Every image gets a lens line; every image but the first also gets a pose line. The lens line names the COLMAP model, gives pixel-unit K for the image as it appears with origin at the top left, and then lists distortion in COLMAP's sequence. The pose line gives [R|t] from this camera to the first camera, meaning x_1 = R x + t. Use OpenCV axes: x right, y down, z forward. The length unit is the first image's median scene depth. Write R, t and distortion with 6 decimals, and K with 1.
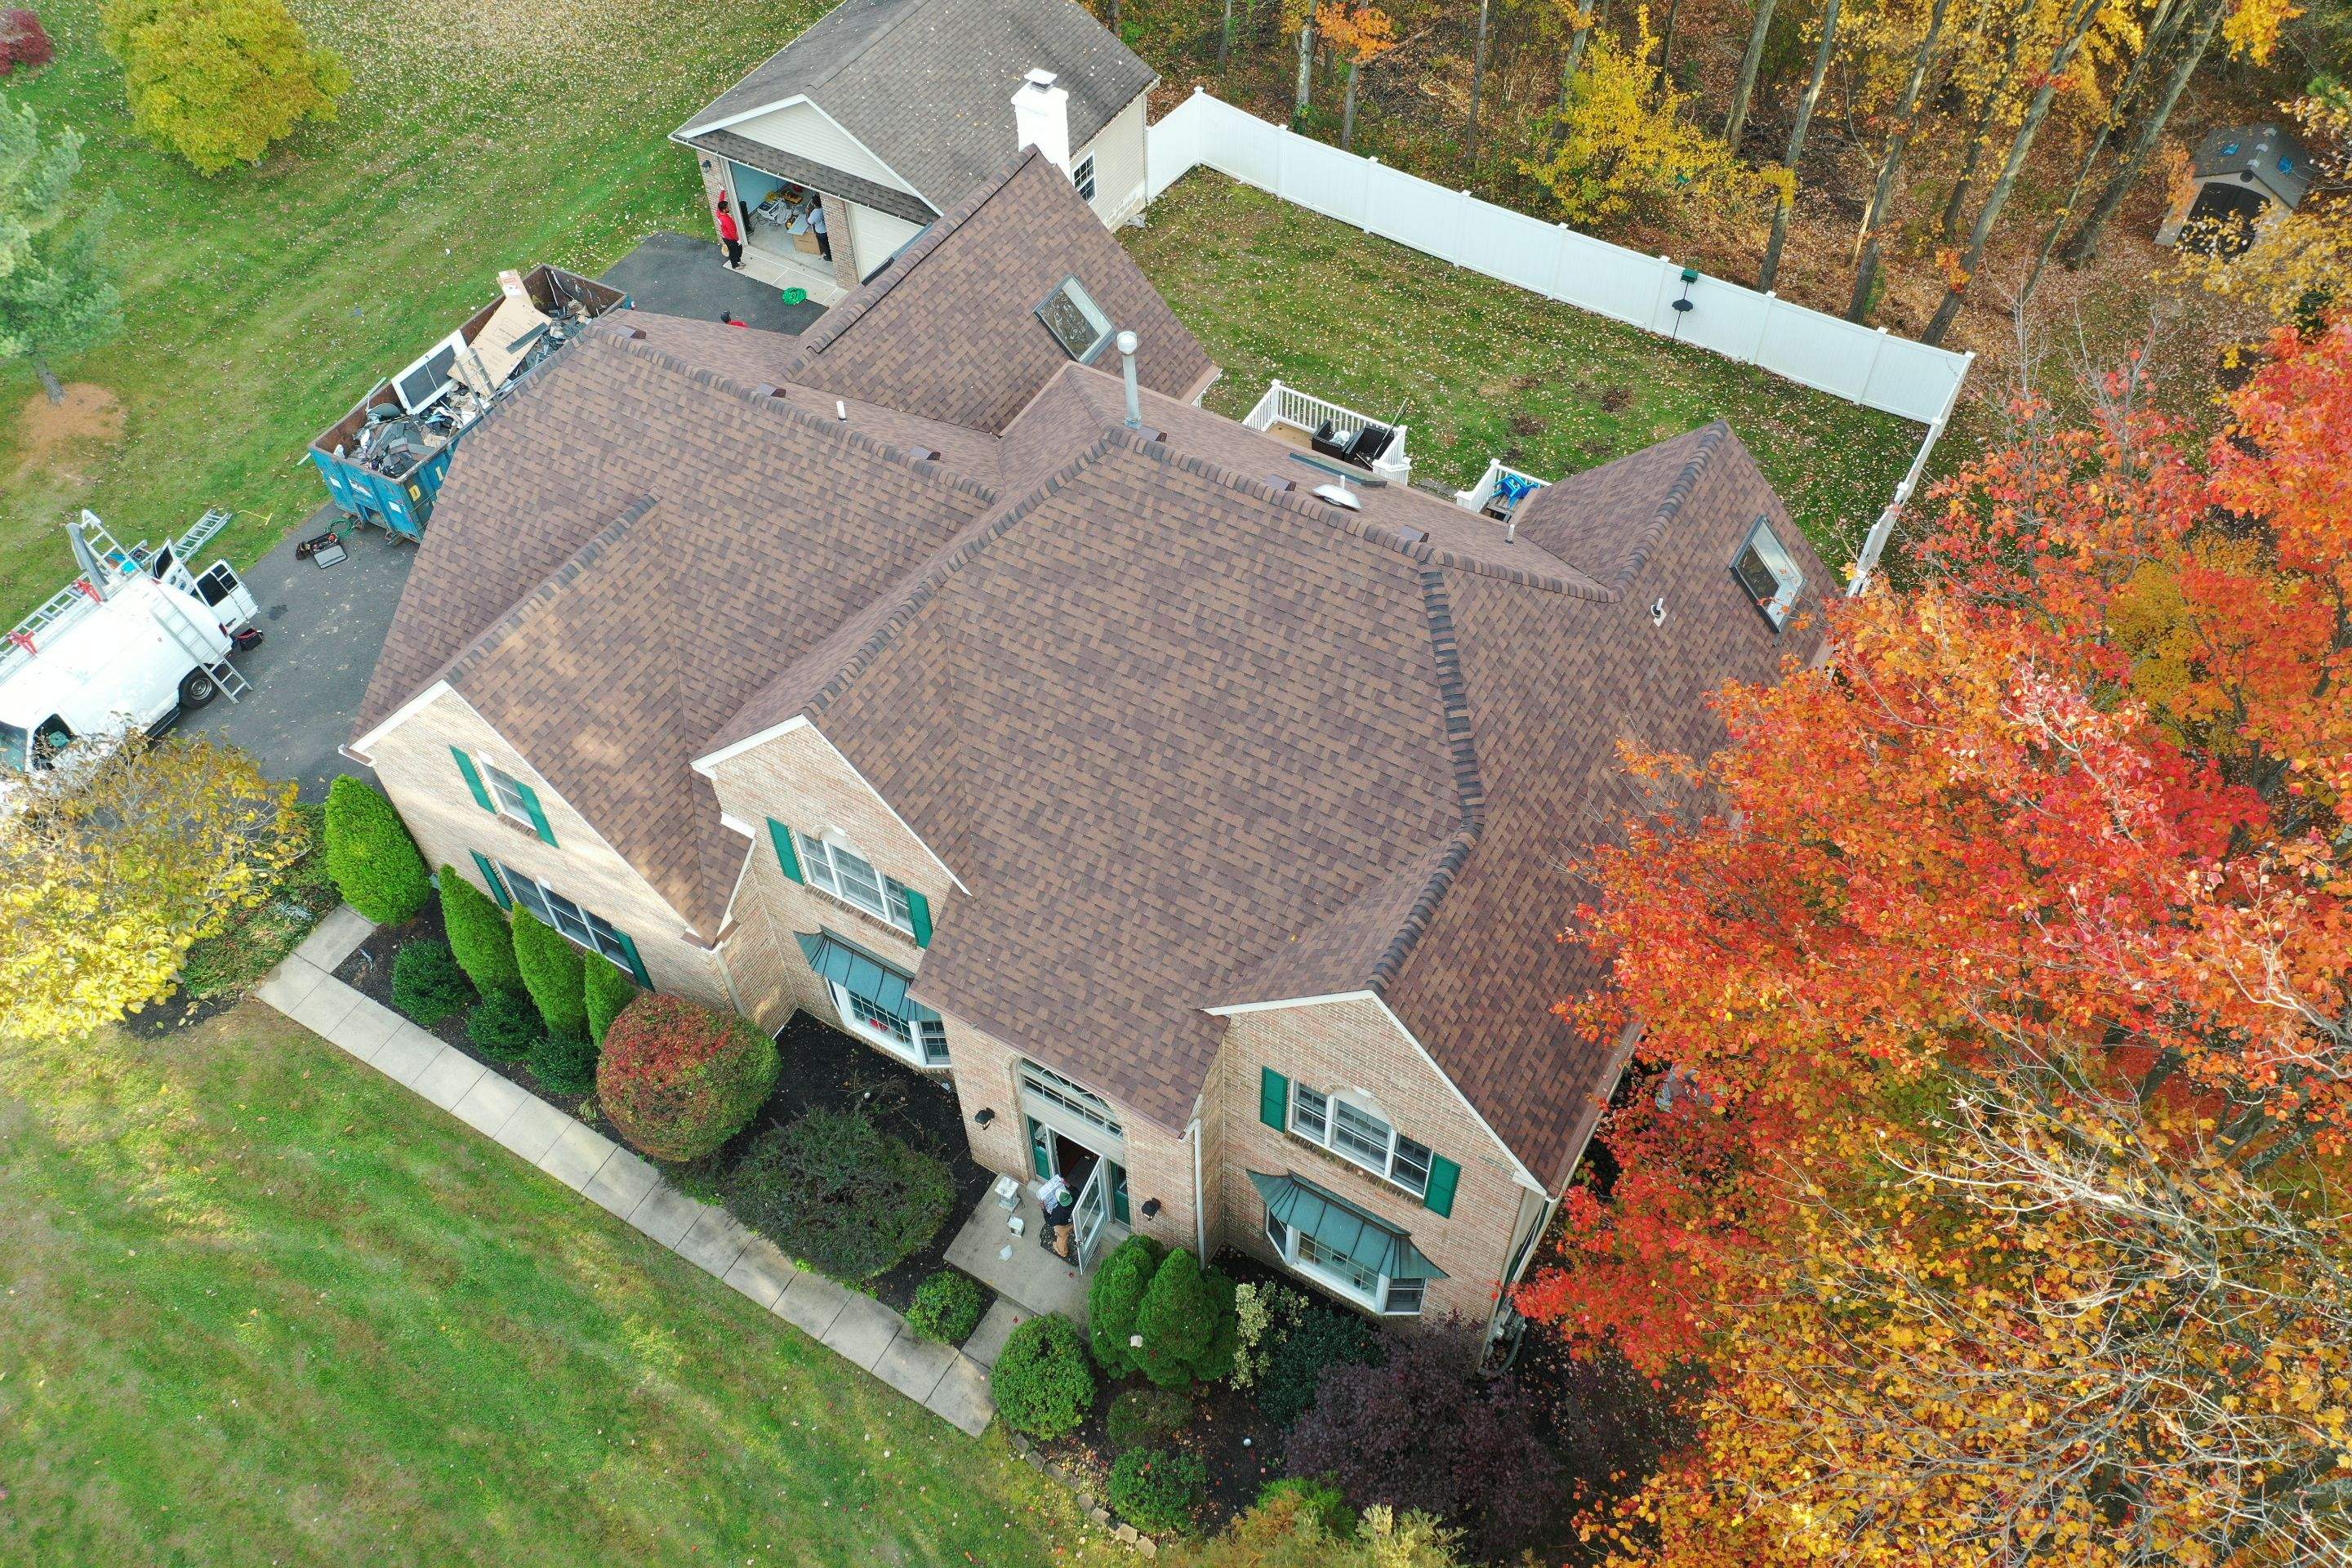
lens RADIAL K [[1853.2, 0, 1176.0], [0, 1853.2, 784.0], [0, 0, 1]] dist [0.008395, 0.000841]
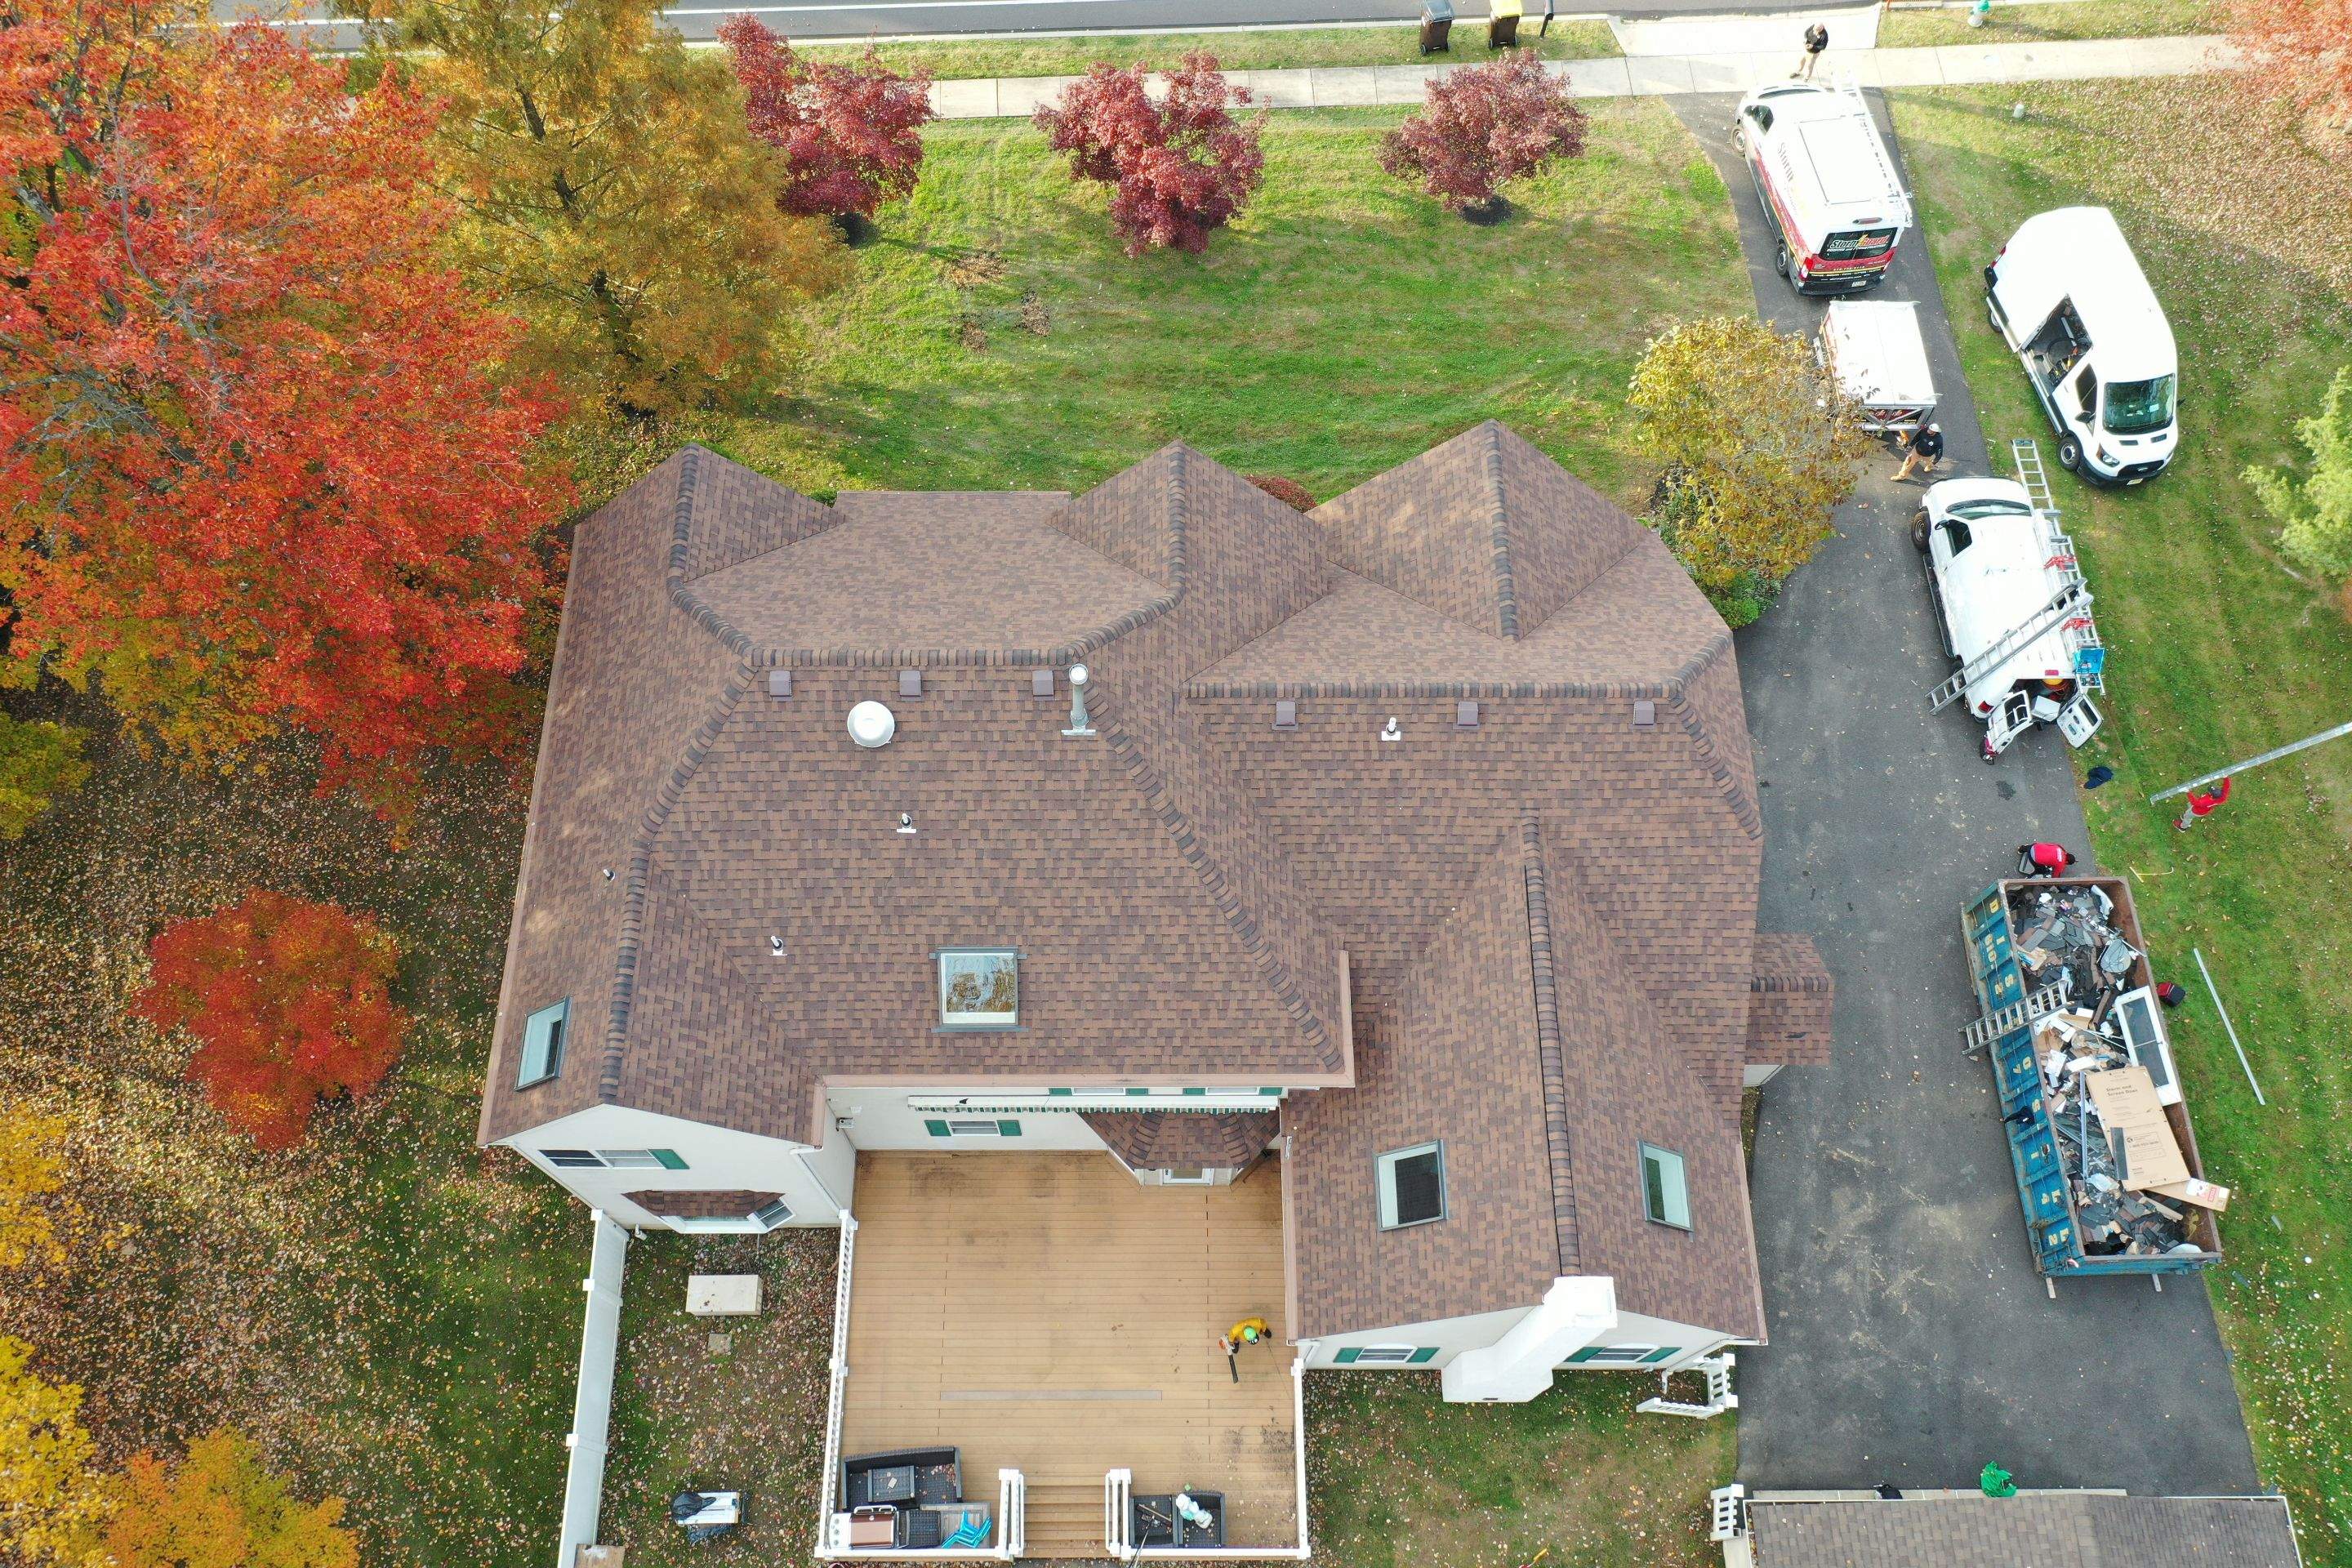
lens RADIAL K [[1848.7, 0, 1173.0], [0, 1848.7, 781.2], [0, 0, 1]] dist [0.006253, 0.002461]
pose [[-0.857959, 0.471705, -0.203472, 0.124578], [-0.396428, -0.356020, 0.846224, -0.852604], [0.326728, 0.806687, 0.492448, 0.383772]]
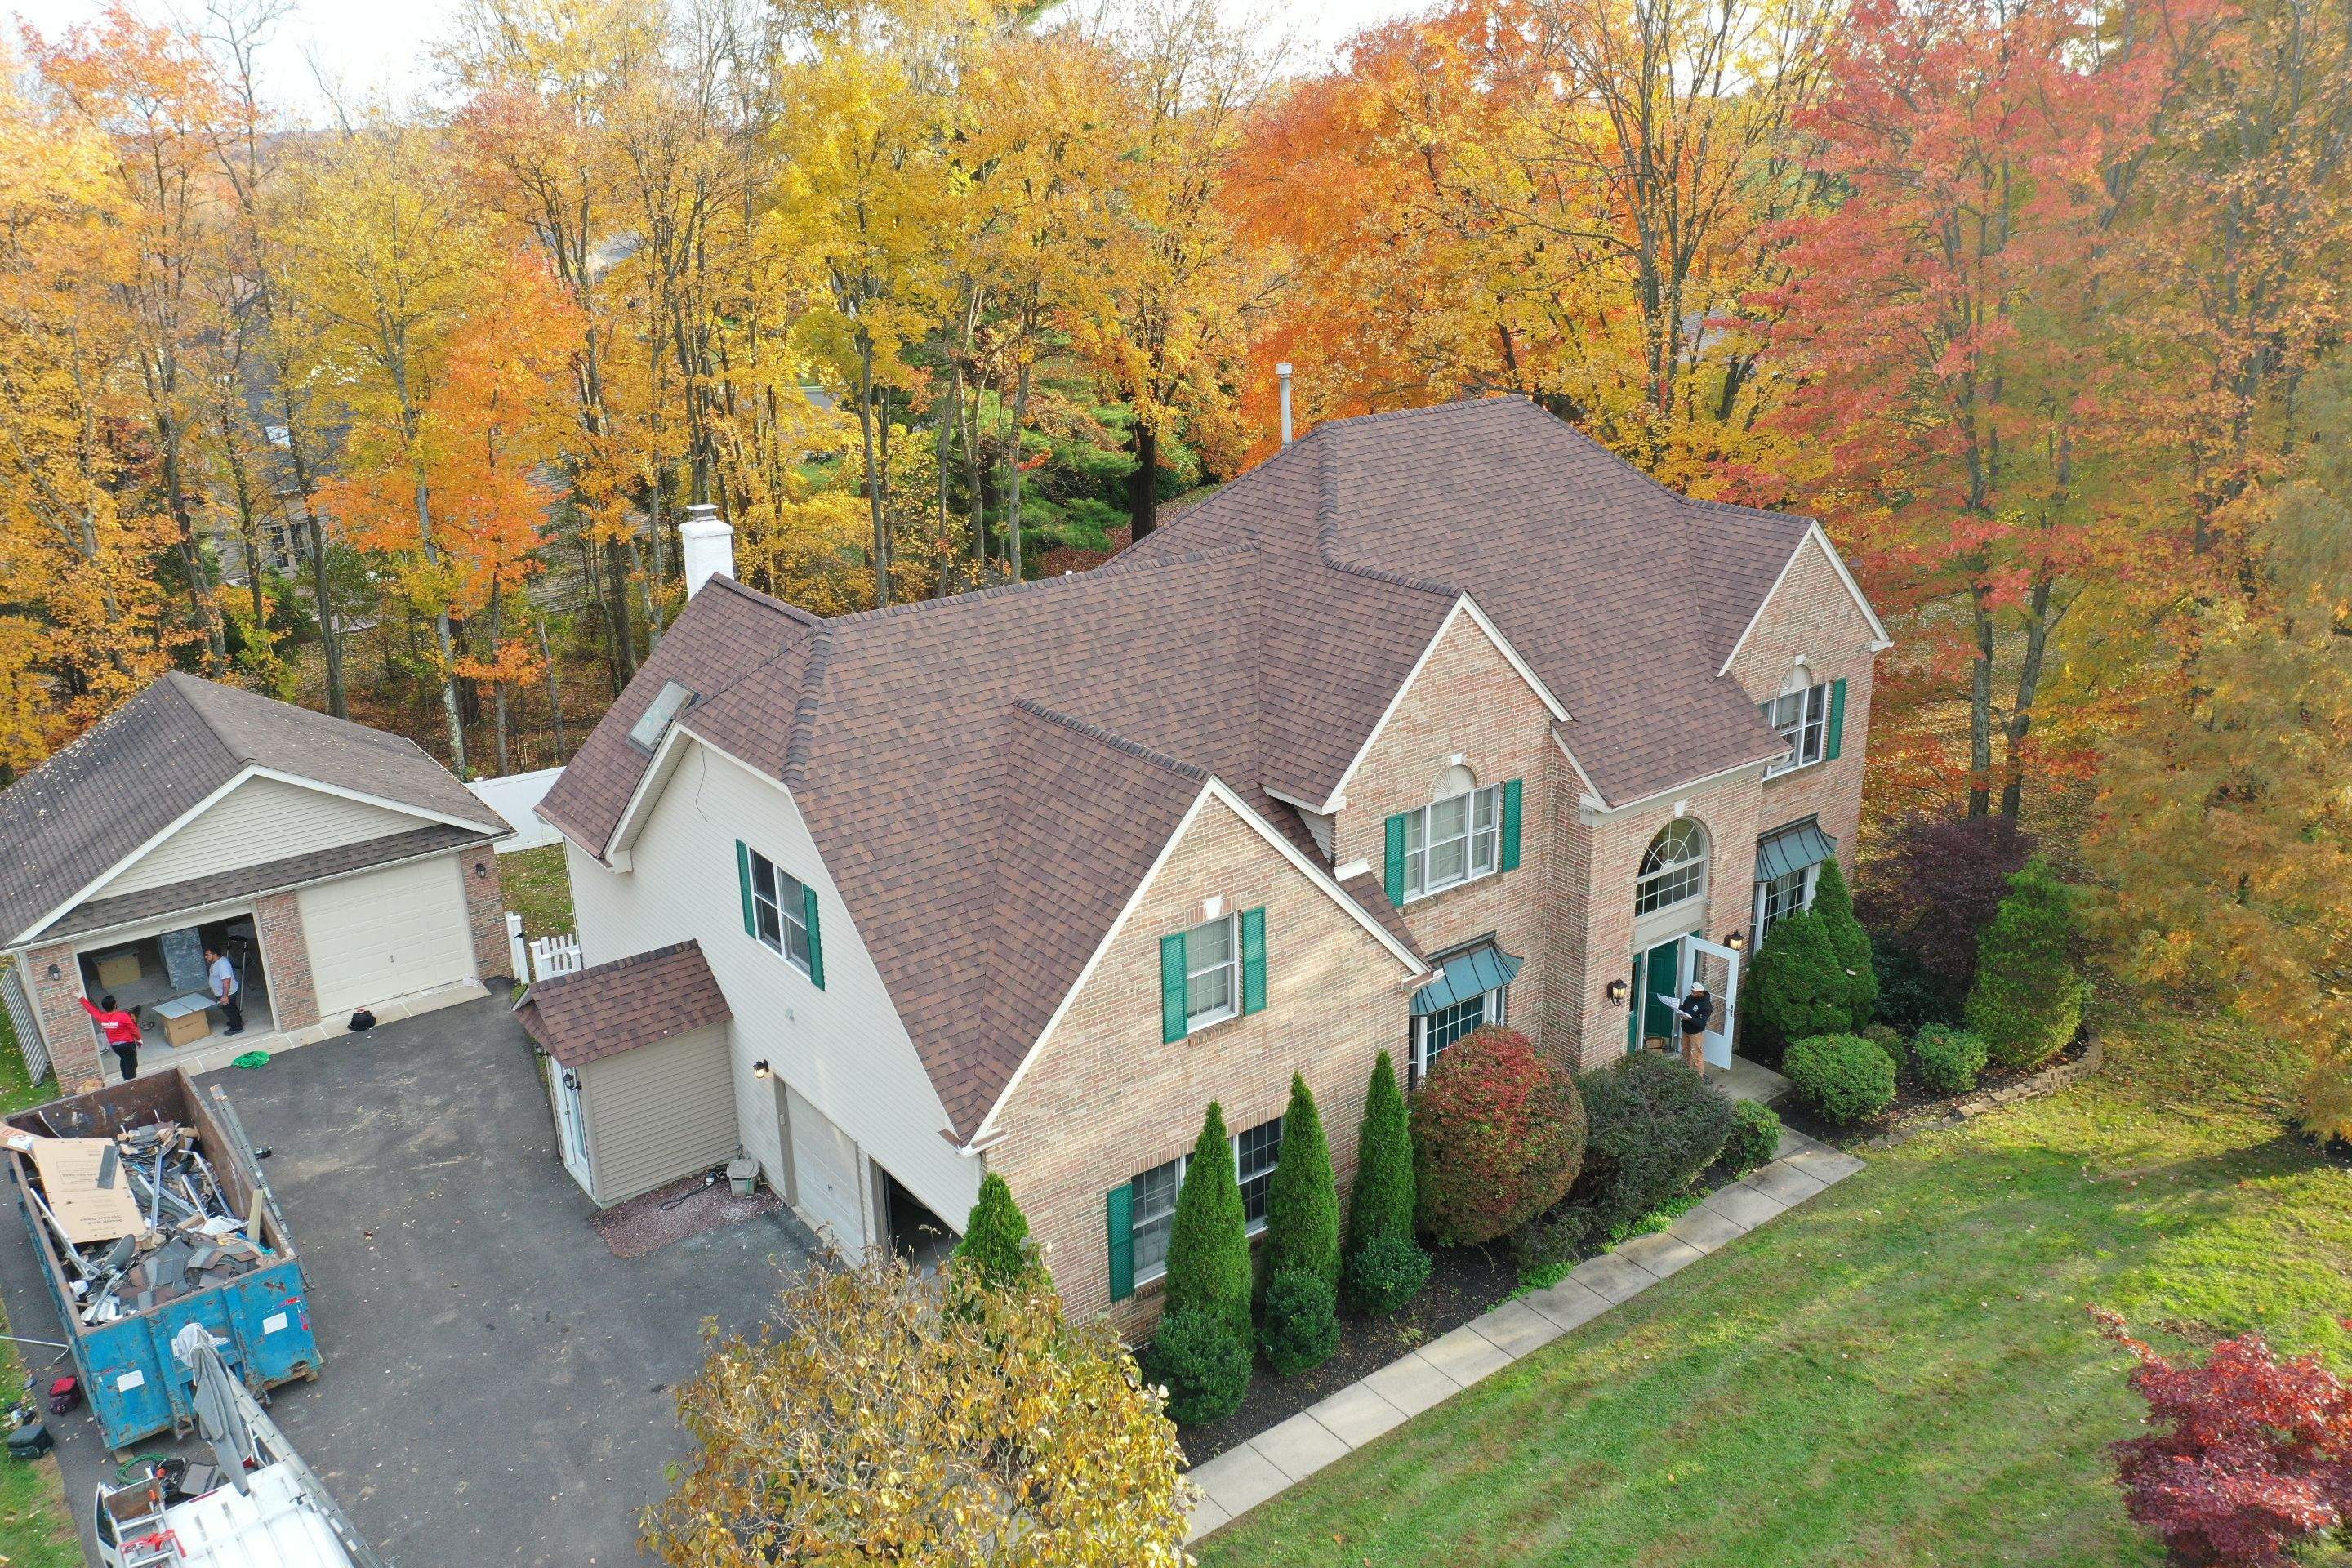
lens RADIAL K [[1848.7, 0, 1175.1], [0, 1848.7, 782.0], [0, 0, 1]] dist [0.011504, -0.004390]
pose [[0.389352, -0.298679, 0.871318, -0.885869], [0.732703, 0.673675, -0.096483, 0.013435], [-0.558168, 0.675983, 0.481140, 0.446601]]
